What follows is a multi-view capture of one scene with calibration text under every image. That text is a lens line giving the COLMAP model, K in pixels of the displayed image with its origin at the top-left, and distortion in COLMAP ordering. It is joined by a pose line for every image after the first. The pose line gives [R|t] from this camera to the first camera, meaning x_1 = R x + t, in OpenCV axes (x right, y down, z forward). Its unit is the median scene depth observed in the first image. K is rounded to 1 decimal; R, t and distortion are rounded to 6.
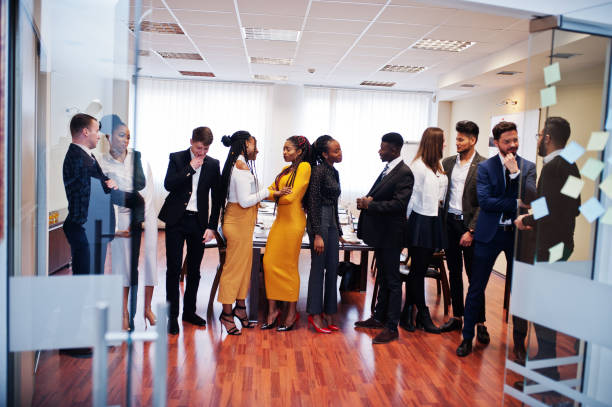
lens RADIAL K [[577.4, 0, 287.5], [0, 577.4, 196.6], [0, 0, 1]] dist [-0.008559, 0.011214]
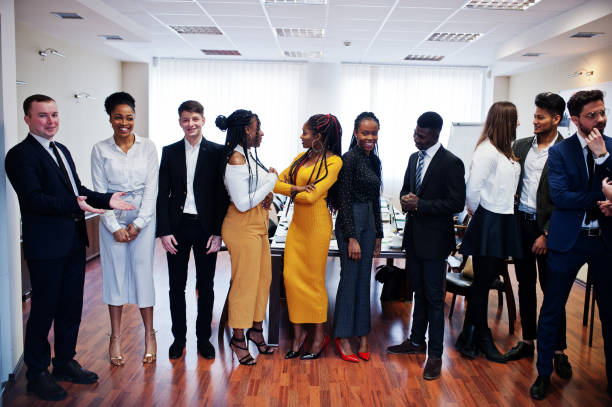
lens RADIAL K [[636.9, 0, 294.7], [0, 636.9, 203.3], [0, 0, 1]] dist [-0.009731, 0.016632]
pose [[0.998757, -0.013995, -0.047846, 0.018931], [0.015175, 0.999587, 0.024393, -0.006999], [0.047485, -0.025088, 0.998557, 0.117815]]
